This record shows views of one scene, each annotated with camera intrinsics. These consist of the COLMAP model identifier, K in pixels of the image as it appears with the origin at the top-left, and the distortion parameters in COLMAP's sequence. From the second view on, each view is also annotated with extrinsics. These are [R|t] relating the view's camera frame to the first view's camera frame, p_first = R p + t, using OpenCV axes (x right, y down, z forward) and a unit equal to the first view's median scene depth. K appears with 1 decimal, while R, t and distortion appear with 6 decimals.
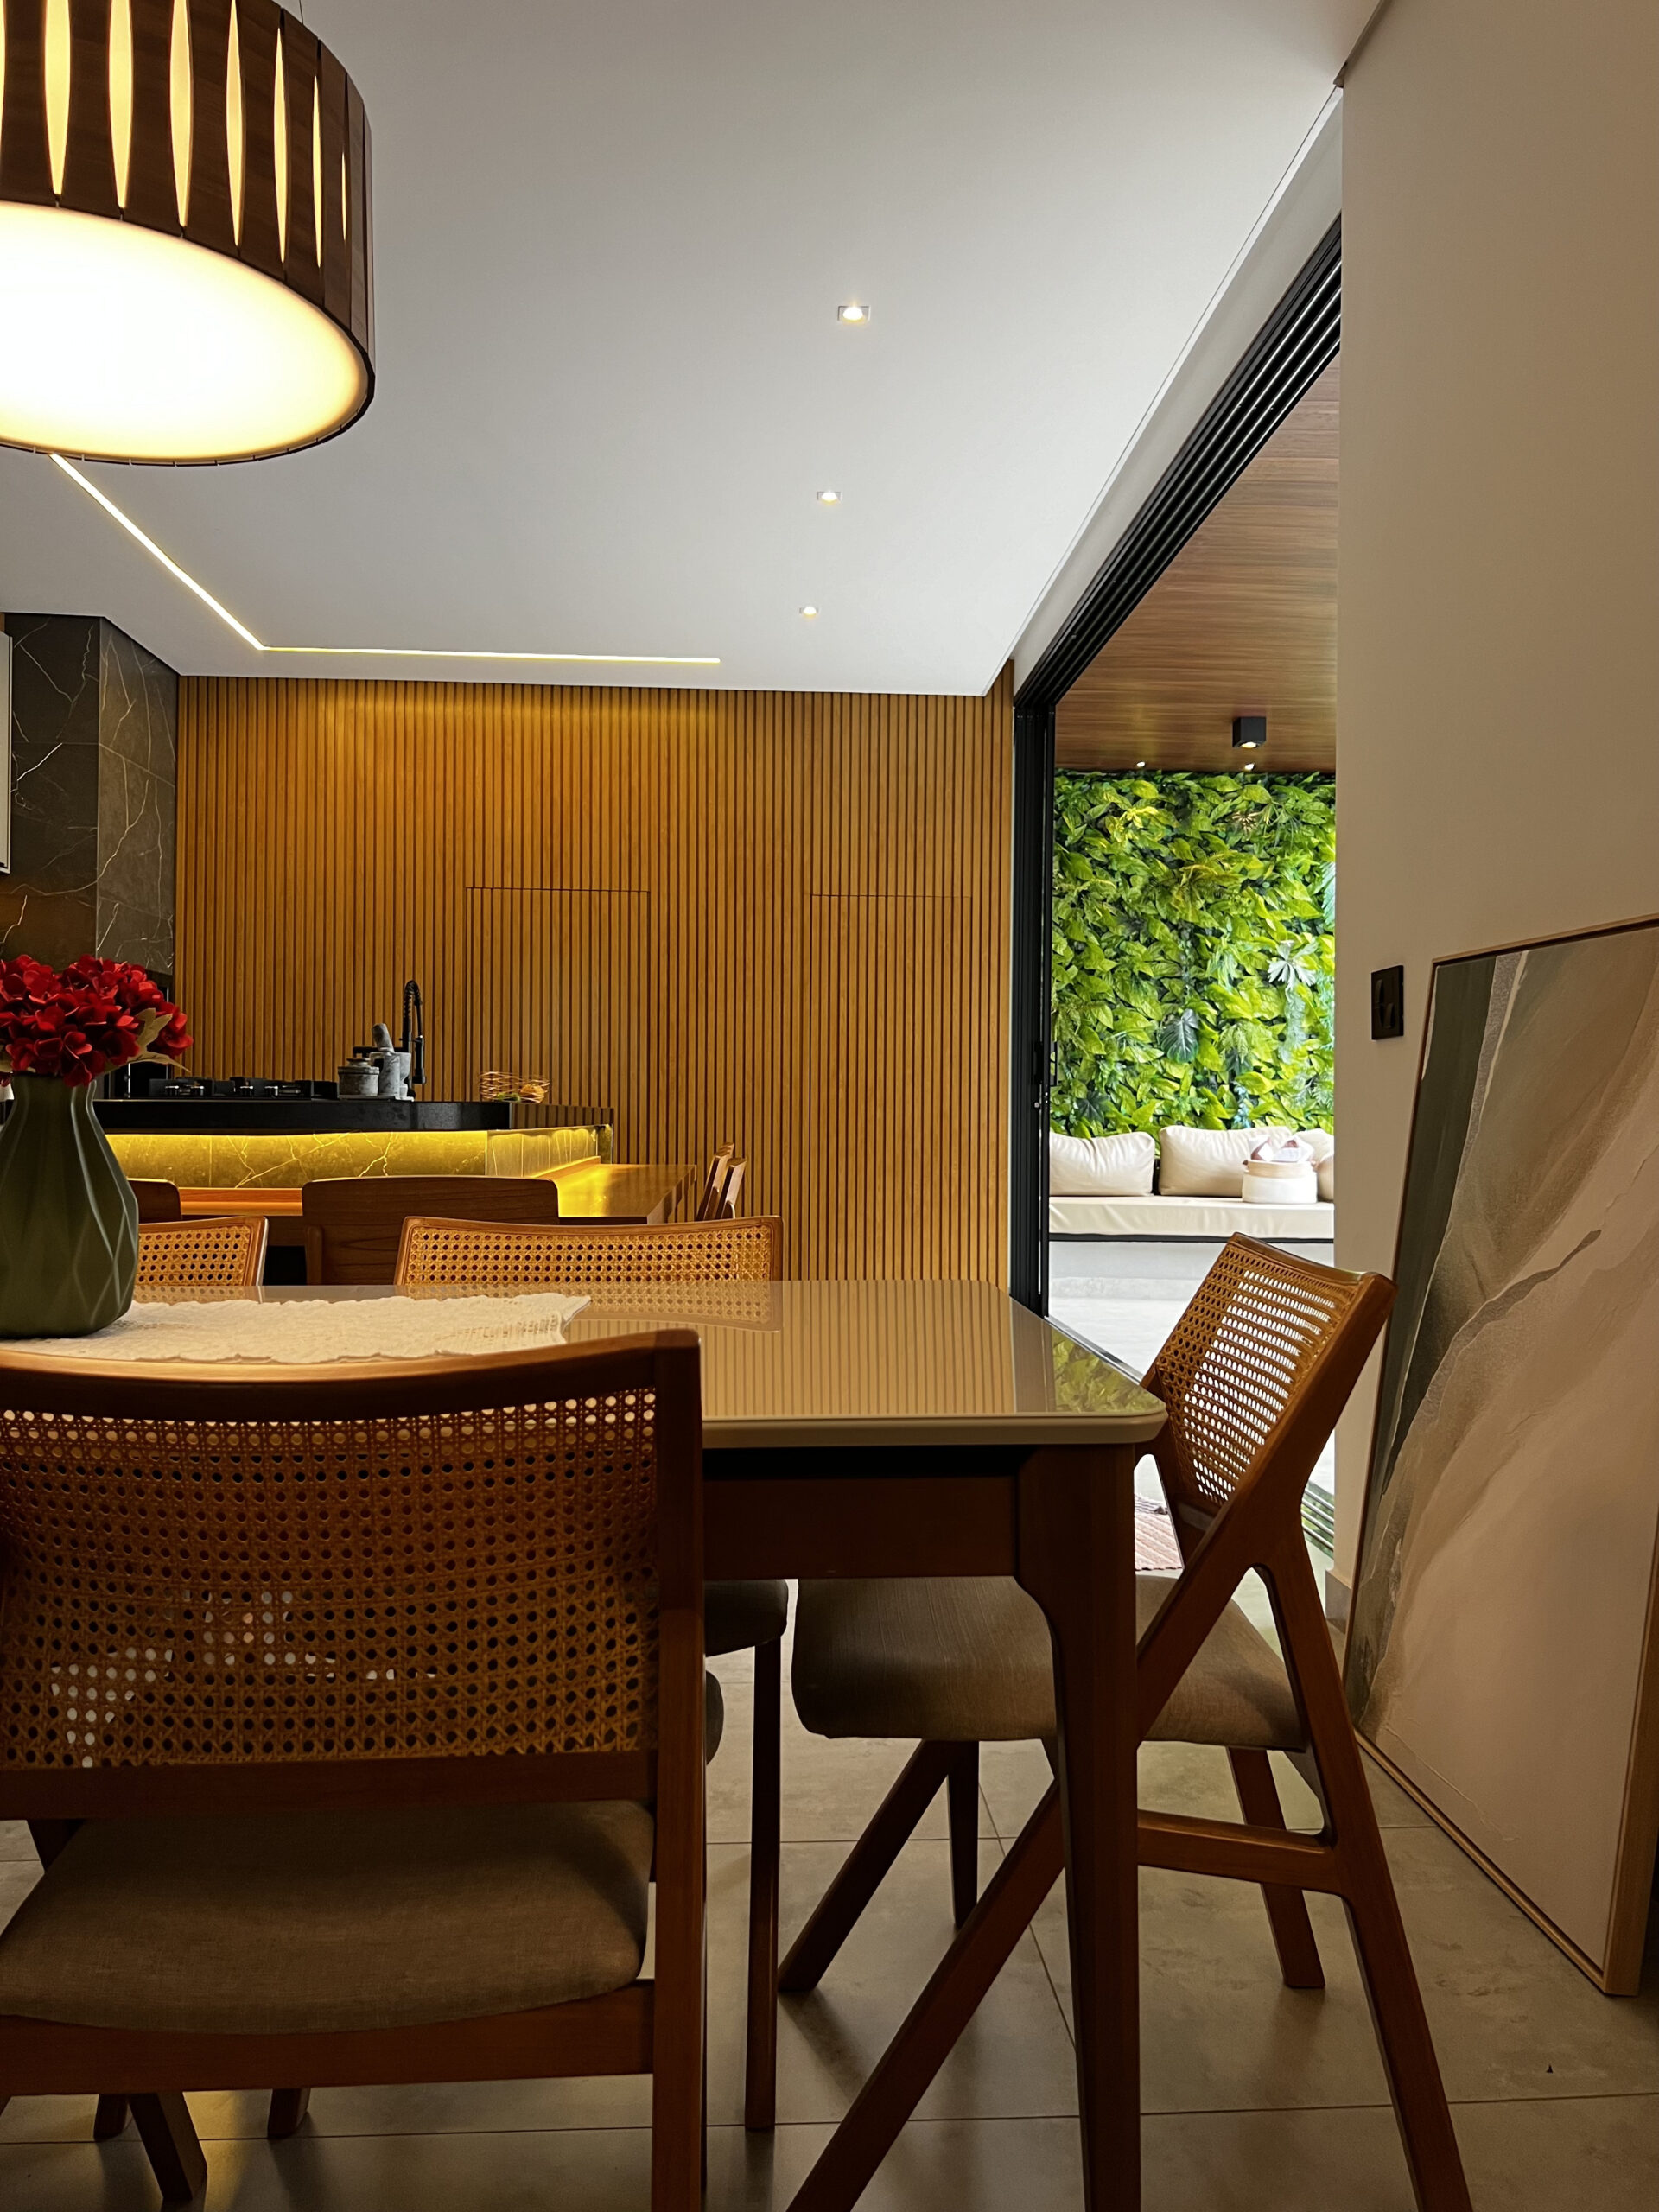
lens RADIAL K [[1661.0, 0, 838.7], [0, 1661.0, 1103.4], [0, 0, 1]] dist [0.073209, -0.080115]
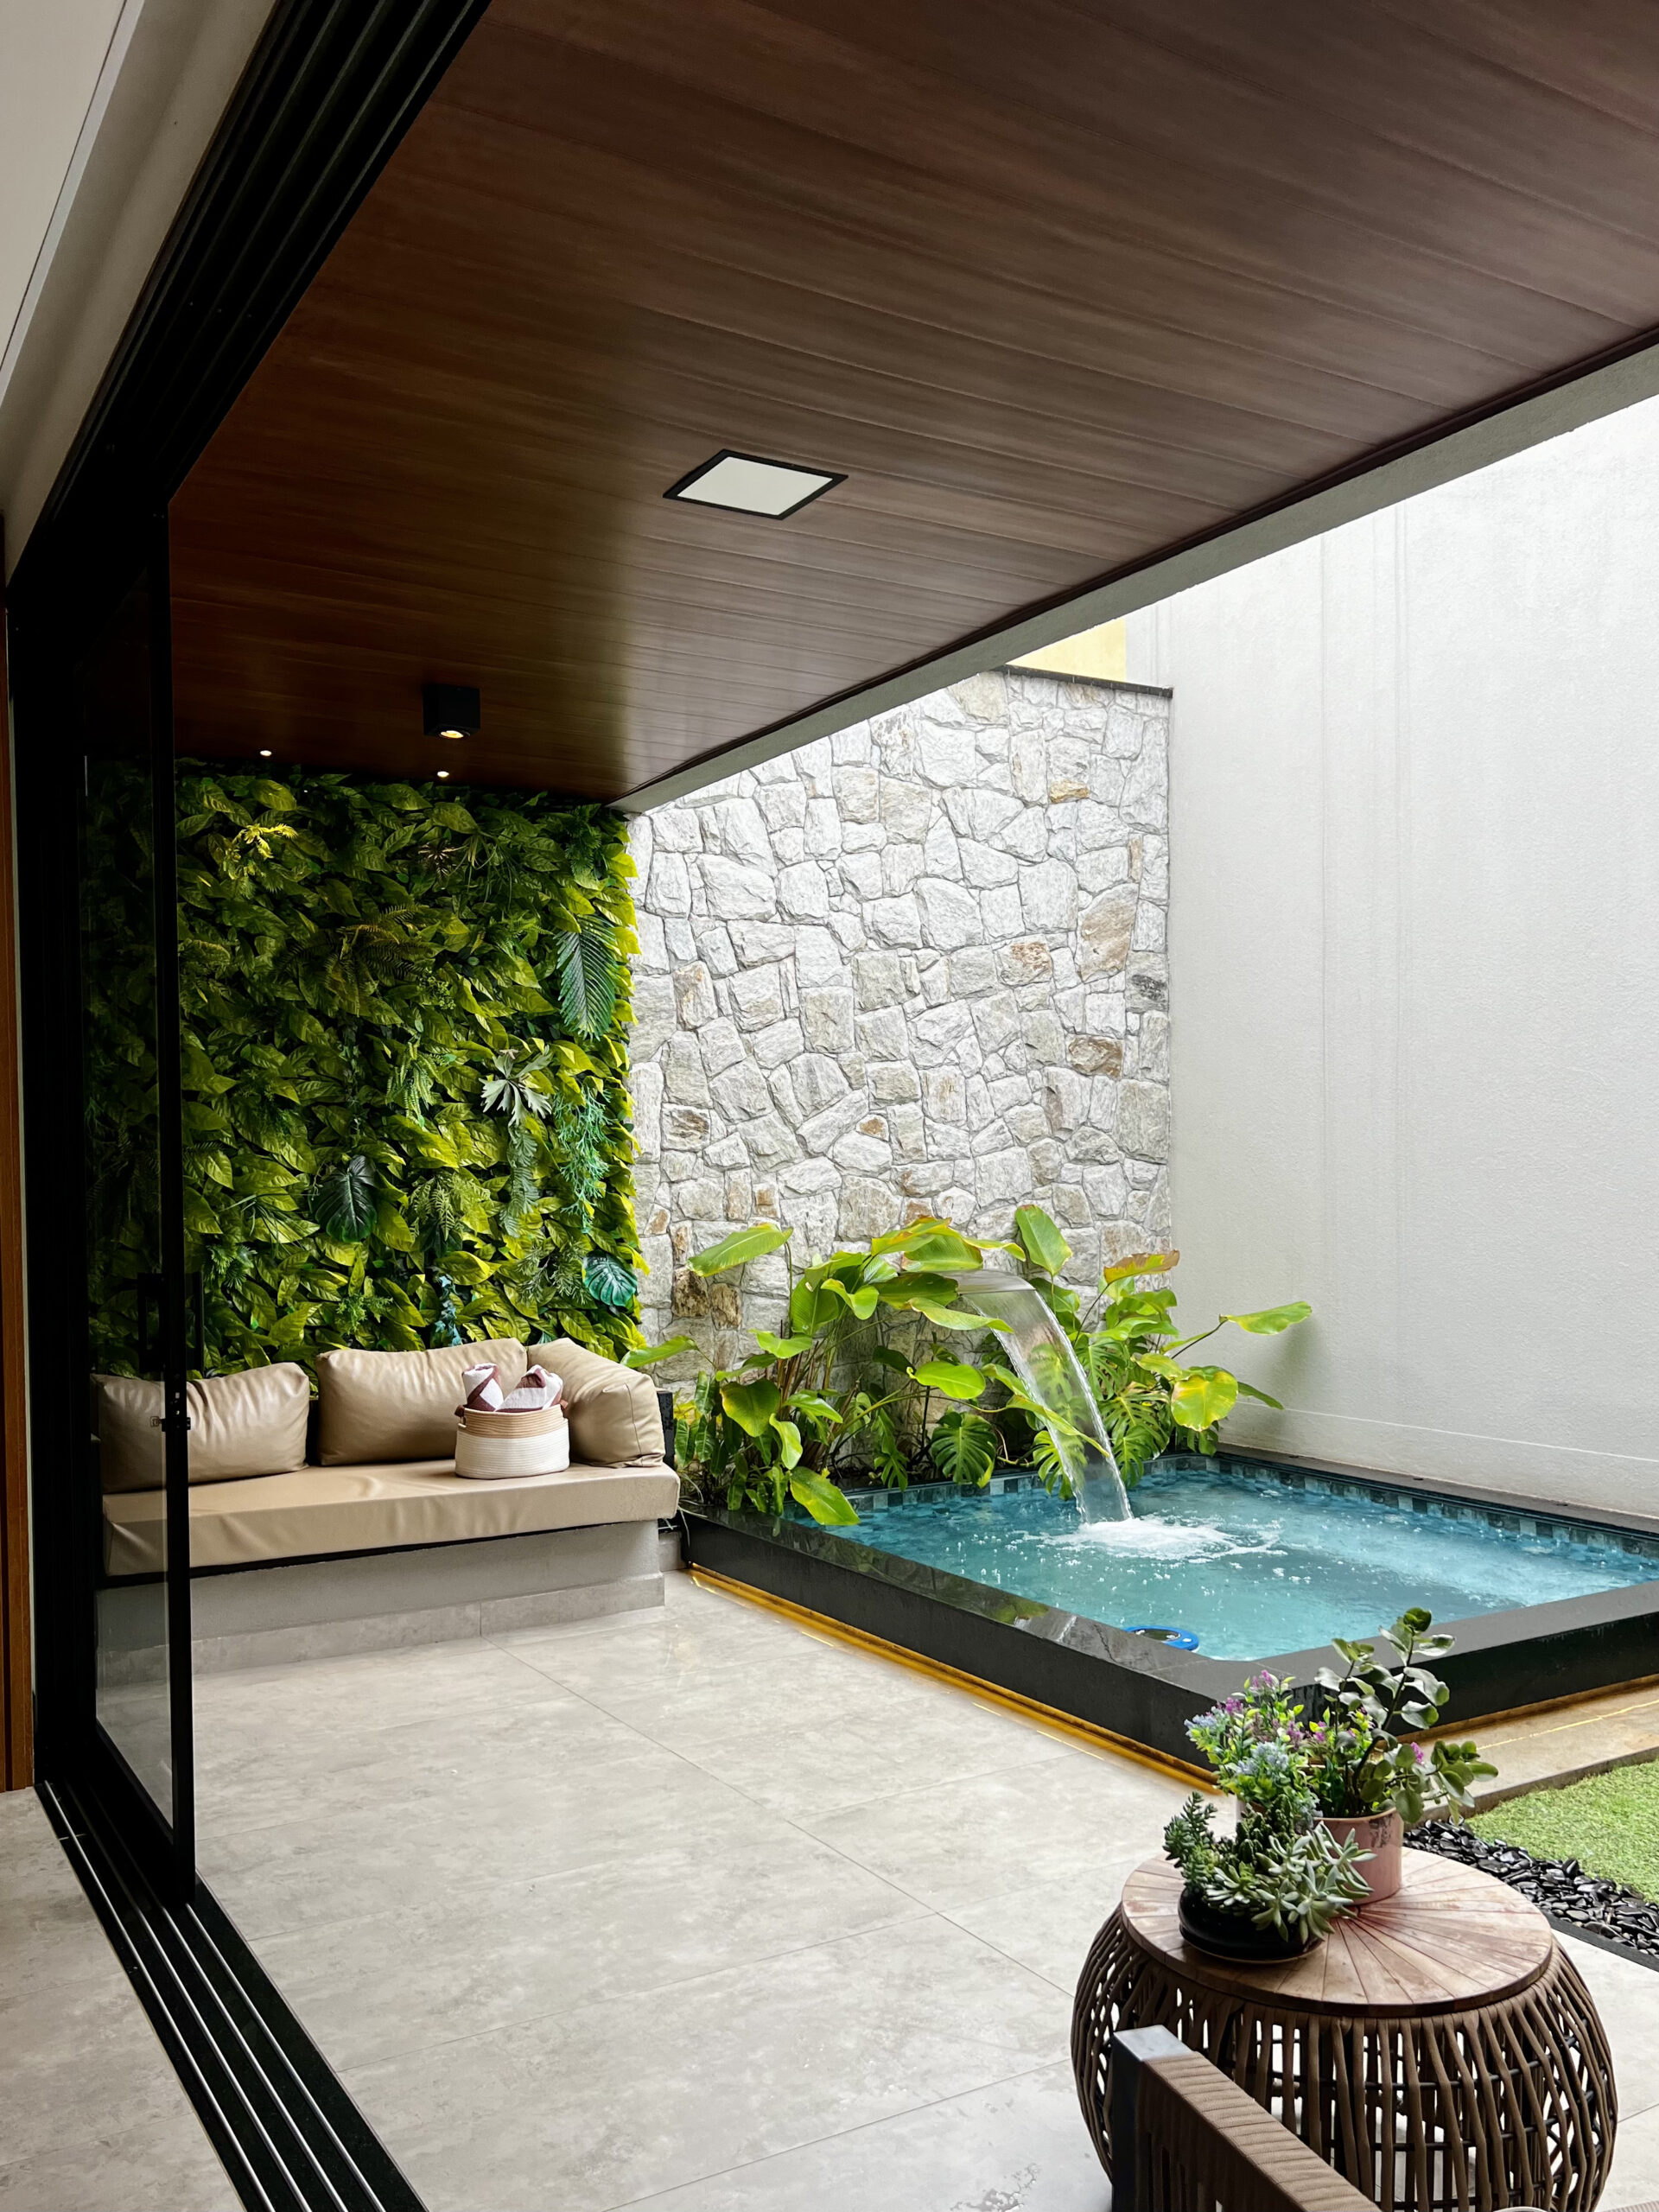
lens RADIAL K [[1831.2, 0, 859.9], [0, 1831.2, 1215.1], [0, 0, 1]] dist [0.079462, -0.083870]
pose [[0.880677, -0.032213, 0.472620, 0.048302], [0.019933, 0.999322, 0.030968, -0.051903], [-0.473297, -0.017852, 0.880722, 0.302237]]
